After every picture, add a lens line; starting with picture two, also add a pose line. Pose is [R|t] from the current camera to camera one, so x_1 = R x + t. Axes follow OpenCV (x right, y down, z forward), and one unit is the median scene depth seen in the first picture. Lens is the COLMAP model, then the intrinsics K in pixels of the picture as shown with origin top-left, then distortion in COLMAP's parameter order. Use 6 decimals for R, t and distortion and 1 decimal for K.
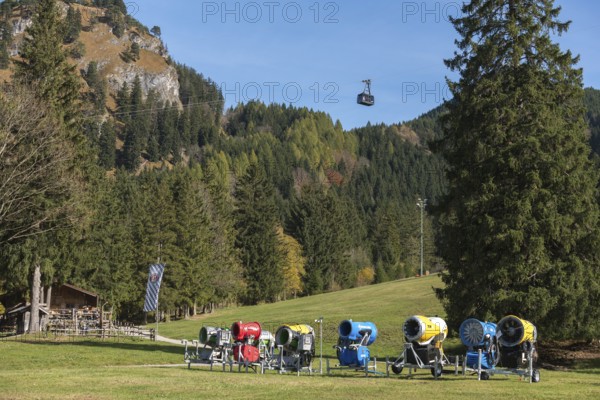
lens RADIAL K [[1434.7, 0, 300.3], [0, 1434.7, 198.7], [0, 0, 1]] dist [-0.214690, 0.000000]
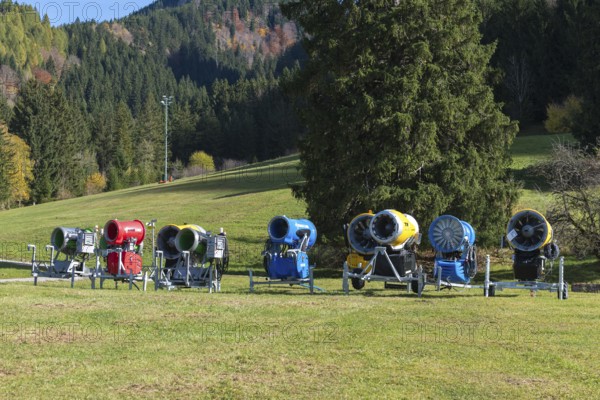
lens RADIAL K [[1434.7, 0, 299.8], [0, 1434.7, 201.7], [0, 0, 1]] dist [-0.214690, 0.000000]
pose [[0.969560, 0.005557, 0.244792, -0.103084], [-0.019980, 0.998204, 0.056473, 0.027183], [-0.244038, -0.059645, 0.967930, 0.220613]]
